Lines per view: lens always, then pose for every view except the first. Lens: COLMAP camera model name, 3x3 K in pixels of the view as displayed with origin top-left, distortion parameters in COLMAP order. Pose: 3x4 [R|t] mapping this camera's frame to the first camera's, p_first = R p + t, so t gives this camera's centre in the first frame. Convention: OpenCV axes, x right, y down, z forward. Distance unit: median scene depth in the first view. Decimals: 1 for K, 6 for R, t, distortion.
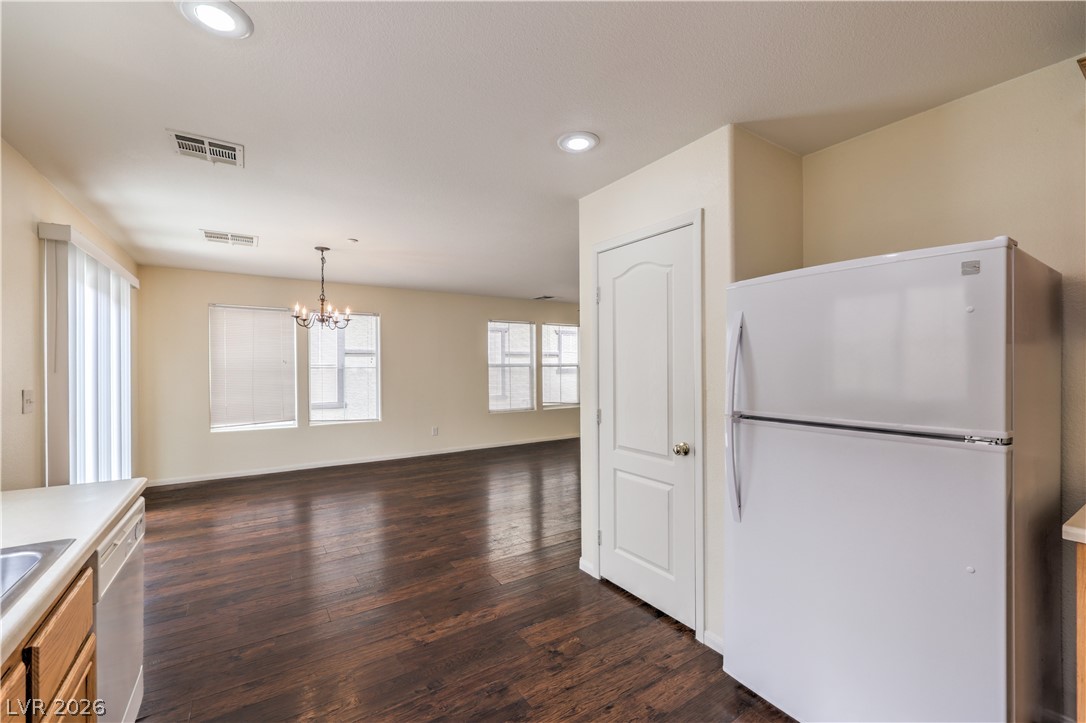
lens RADIAL K [[444.4, 0, 525.8], [0, 444.4, 365.7], [0, 0, 1]] dist [-0.000768, 0.000248]
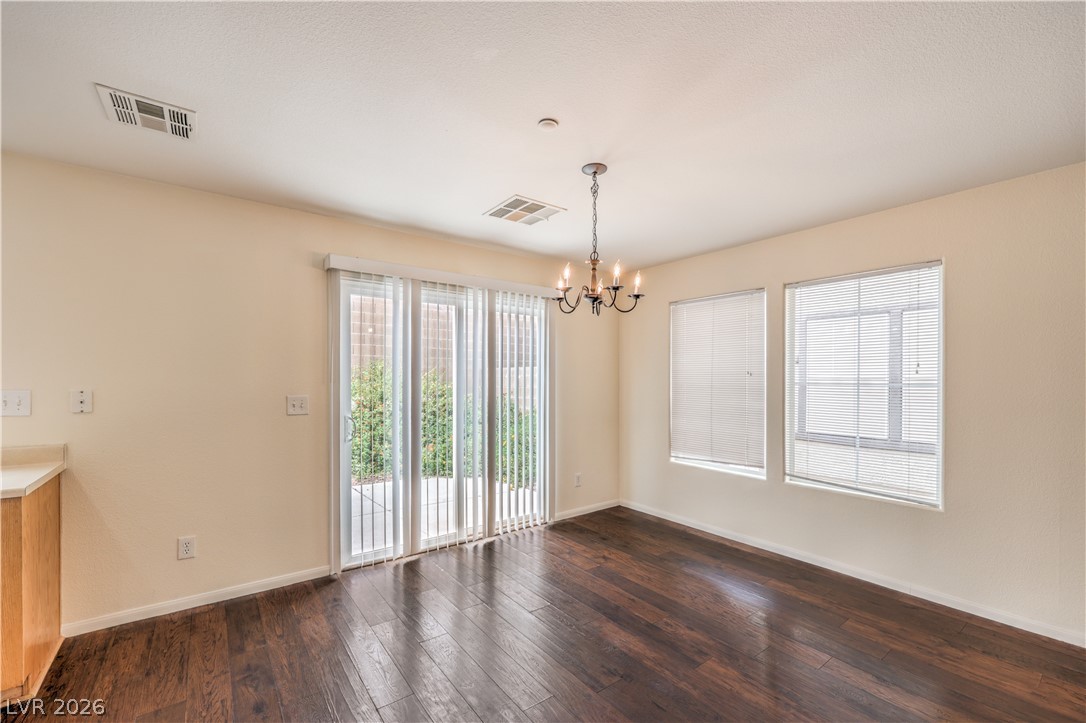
lens RADIAL K [[444.4, 0, 534.8], [0, 444.4, 380.7], [0, 0, 1]] dist [-0.000768, 0.000248]
pose [[0.066991, 0.010342, -0.997700, 0.063530], [-0.009454, 0.999908, 0.009730, -0.001275], [0.997709, 0.008780, 0.067082, 0.593494]]
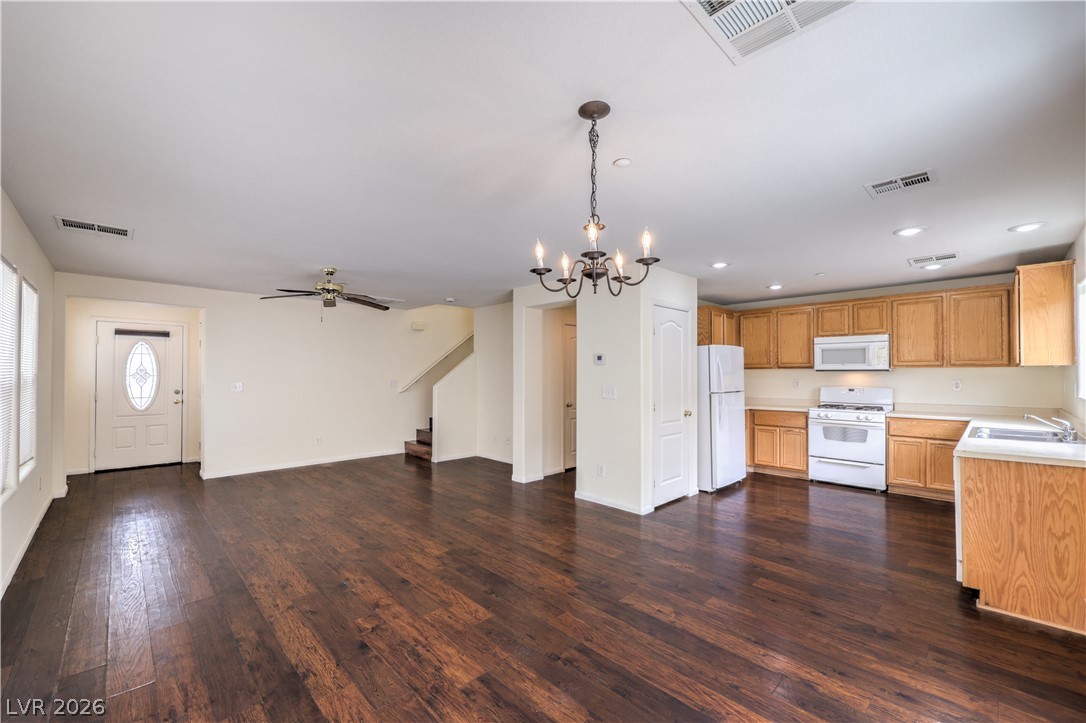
lens RADIAL K [[444.4, 0, 547.1], [0, 444.4, 367.9], [0, 0, 1]] dist [-0.000768, 0.000248]
pose [[-0.211605, 0.017312, 0.977202, -0.581720], [0.004283, 0.999850, -0.016786, -0.000011], [-0.977346, 0.000633, -0.211648, 0.760030]]
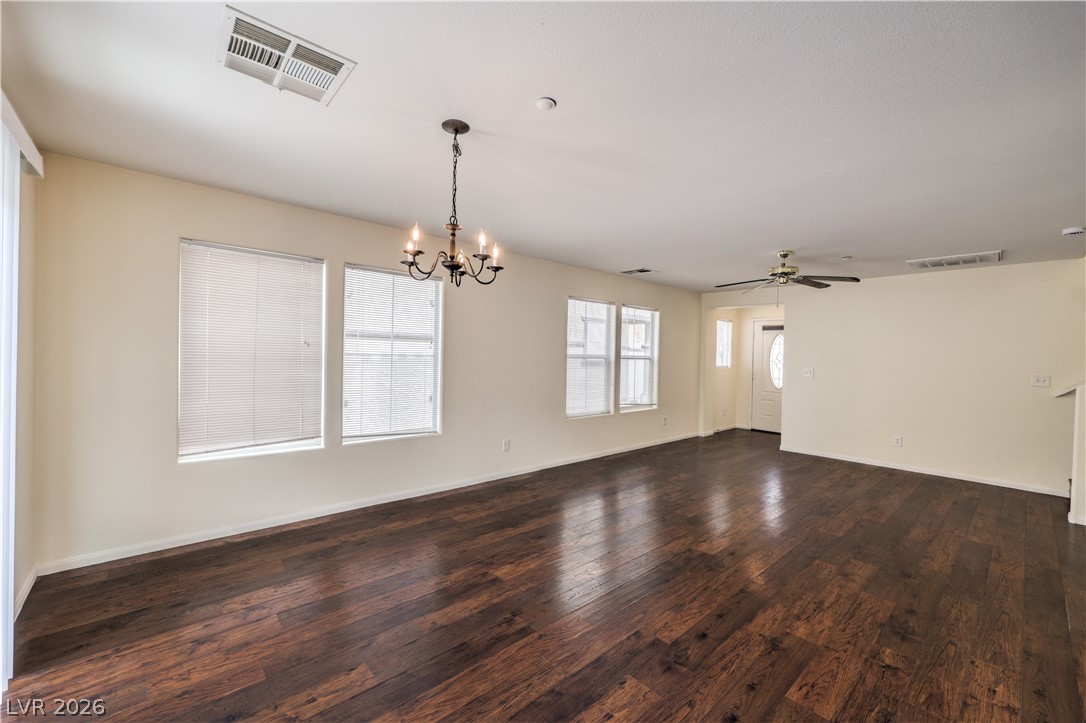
lens RADIAL K [[444.4, 0, 544.8], [0, 444.4, 356.7], [0, 0, 1]] dist [-0.000768, 0.000248]
pose [[0.987811, 0.026551, 0.153376, -0.286083], [-0.027055, 0.999633, 0.001200, 0.000850], [-0.153288, -0.005335, 0.988167, 0.314729]]
